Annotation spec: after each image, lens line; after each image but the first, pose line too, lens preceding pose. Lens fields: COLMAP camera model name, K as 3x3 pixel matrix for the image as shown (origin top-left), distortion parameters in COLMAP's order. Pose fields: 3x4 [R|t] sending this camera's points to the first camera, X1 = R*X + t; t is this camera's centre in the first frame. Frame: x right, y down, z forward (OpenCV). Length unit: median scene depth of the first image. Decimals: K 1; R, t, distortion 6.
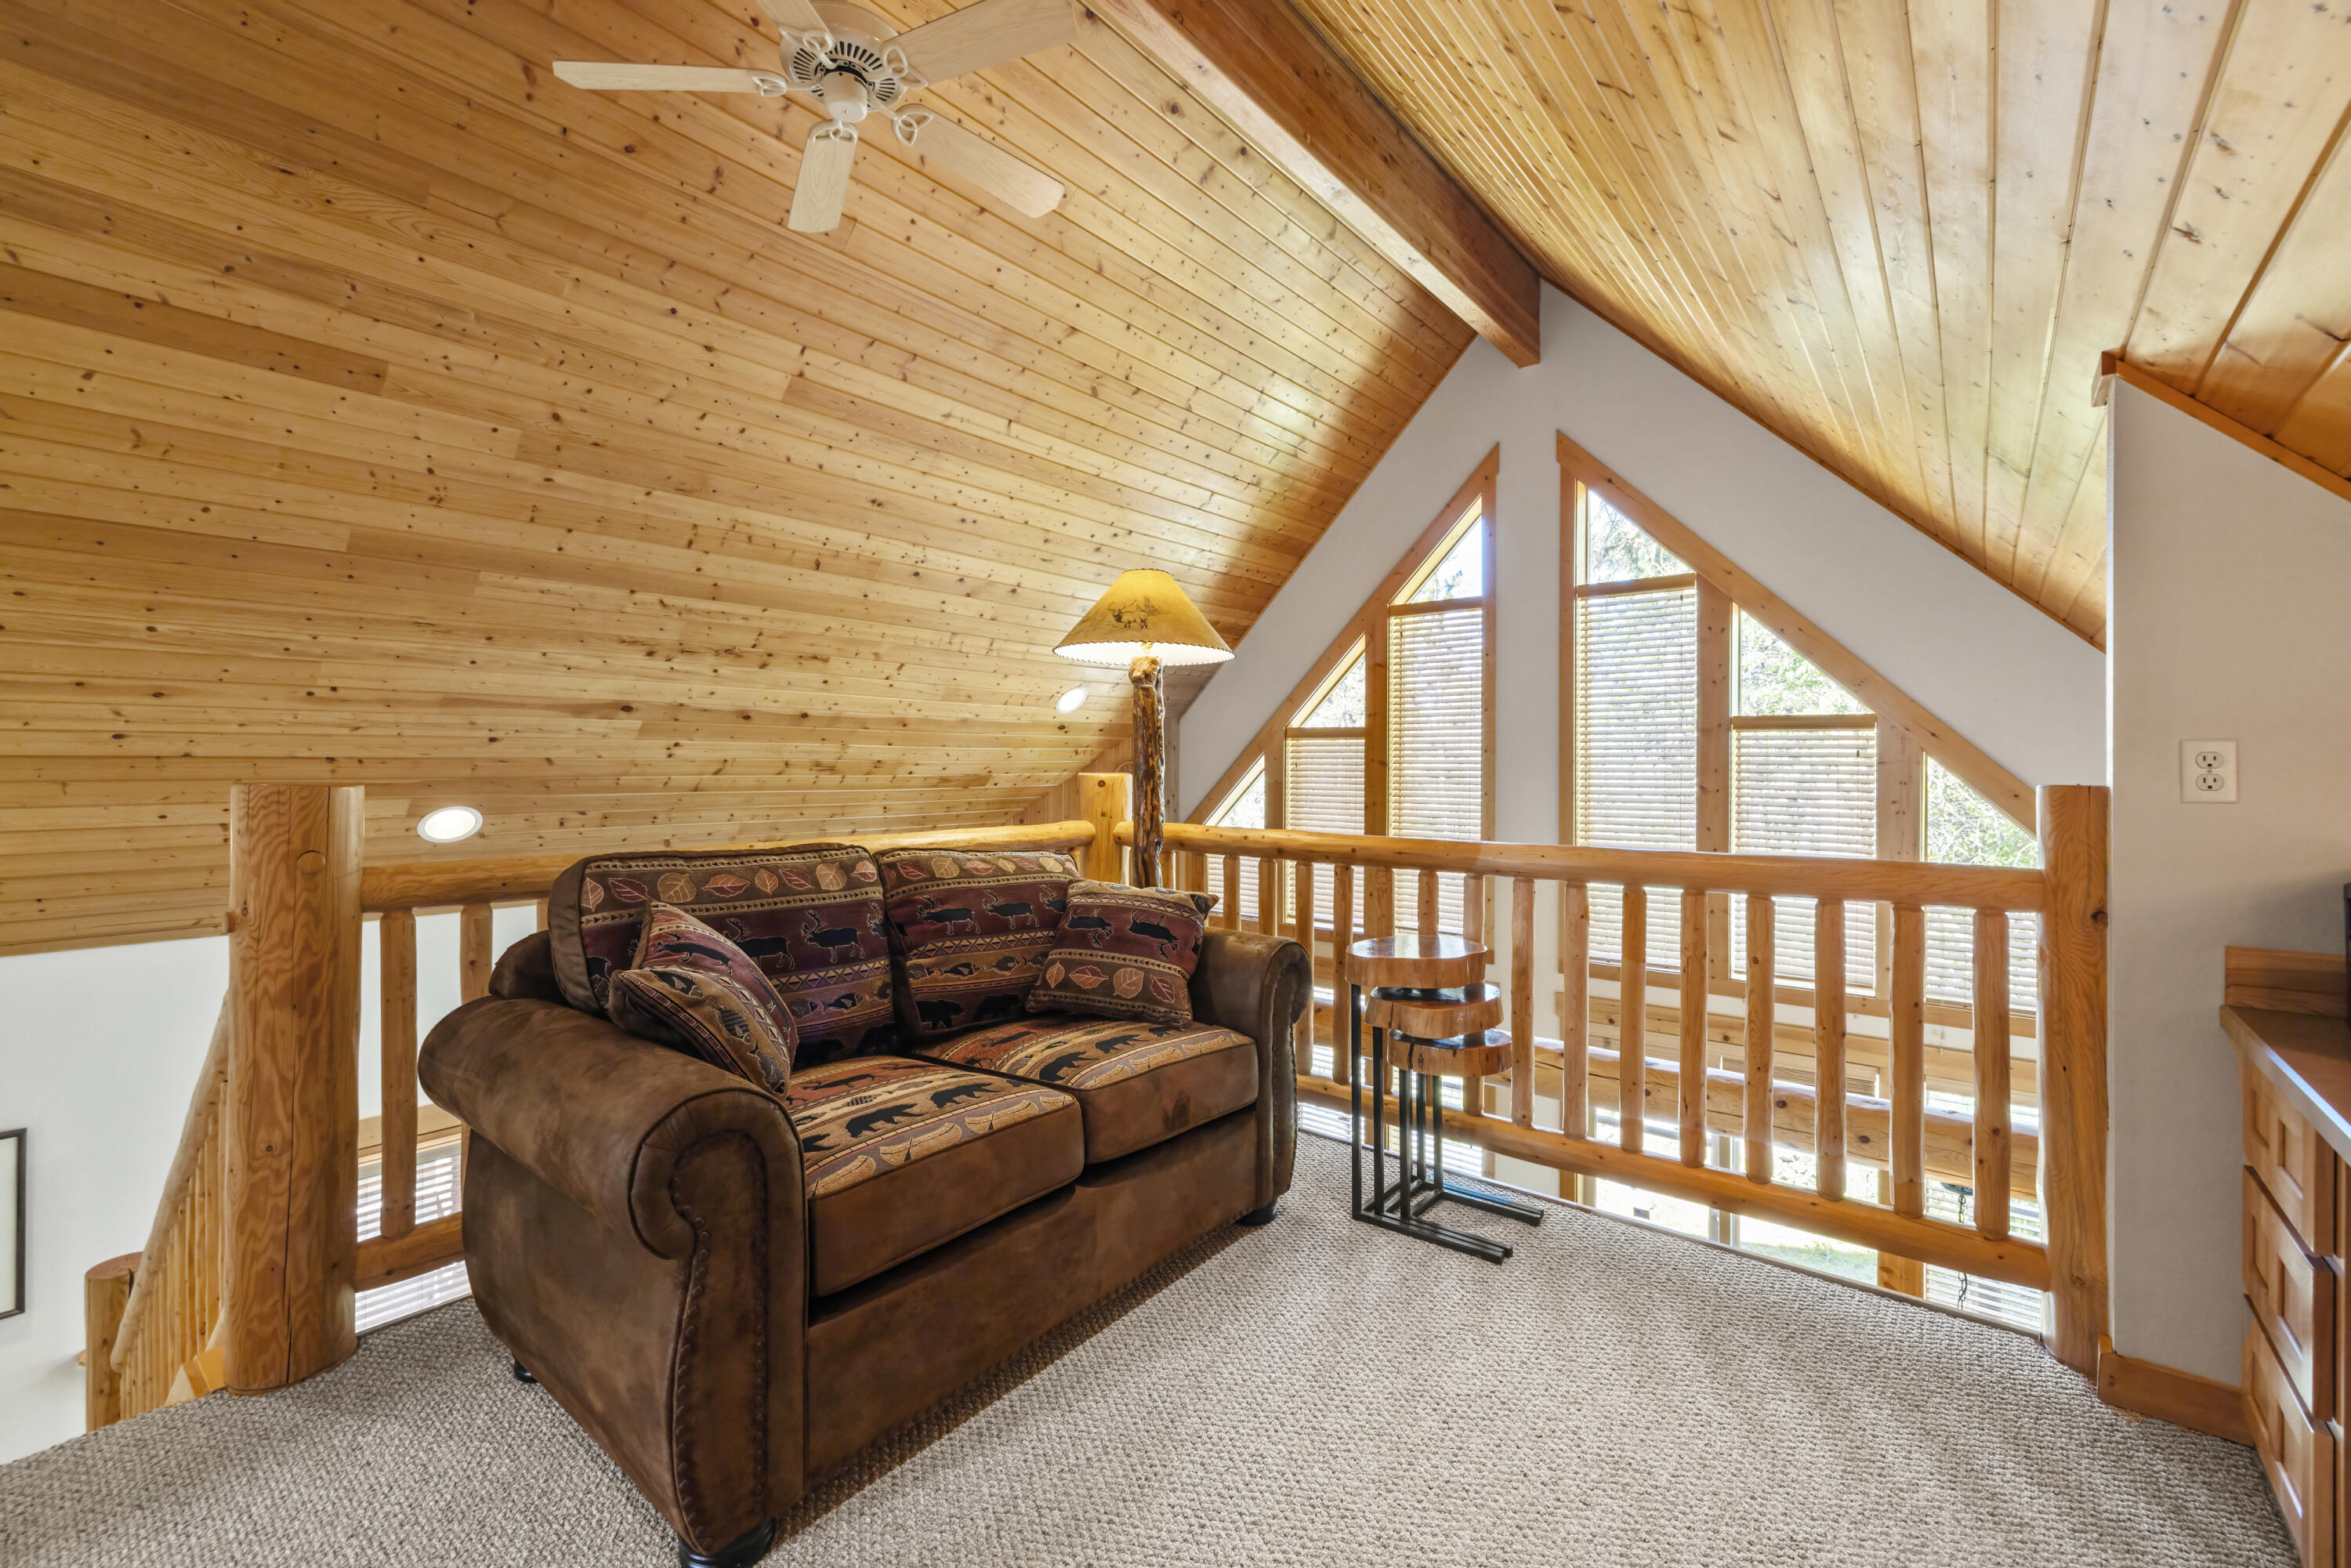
lens RADIAL K [[1059.8, 0, 1174.3], [0, 1059.8, 771.6], [0, 0, 1]] dist [0.002617, 0.000290]
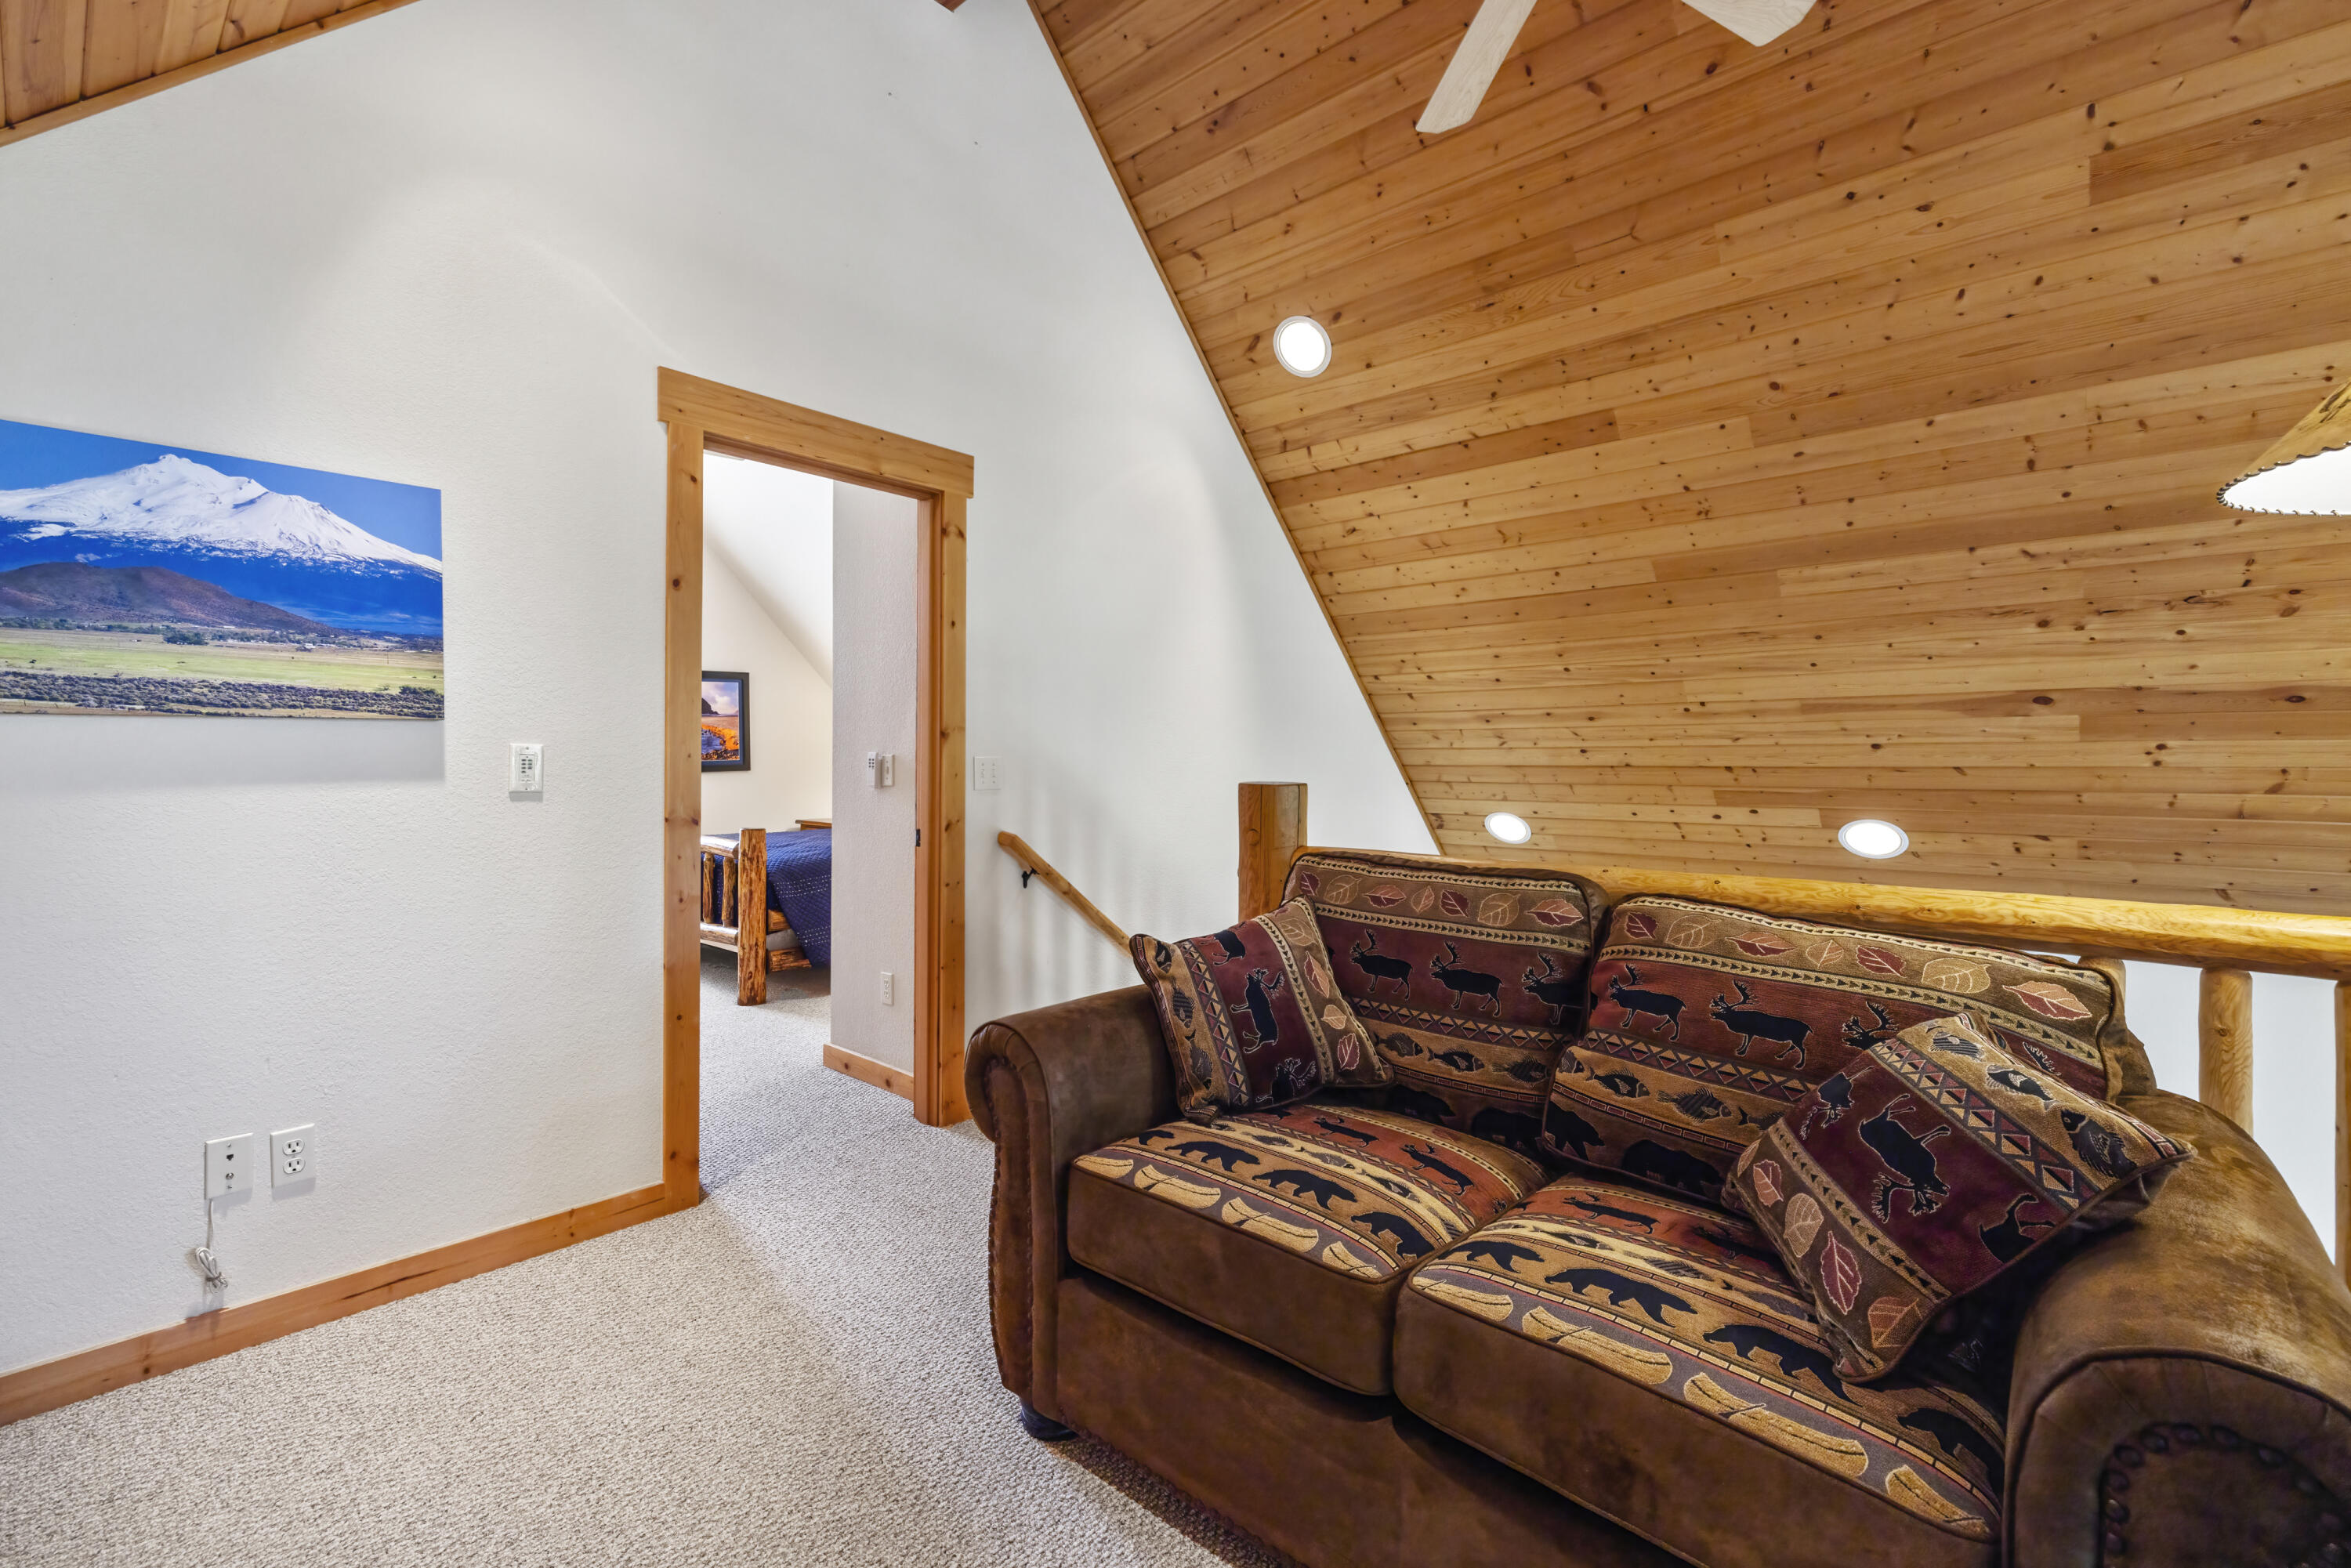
lens RADIAL K [[1059.8, 0, 1176.7], [0, 1059.8, 775.4], [0, 0, 1]] dist [0.002617, 0.000290]
pose [[-0.098153, 0.005381, -0.995157, 0.352103], [-0.013656, 0.999884, 0.006753, -0.004300], [0.995078, 0.014253, -0.098069, 0.575682]]
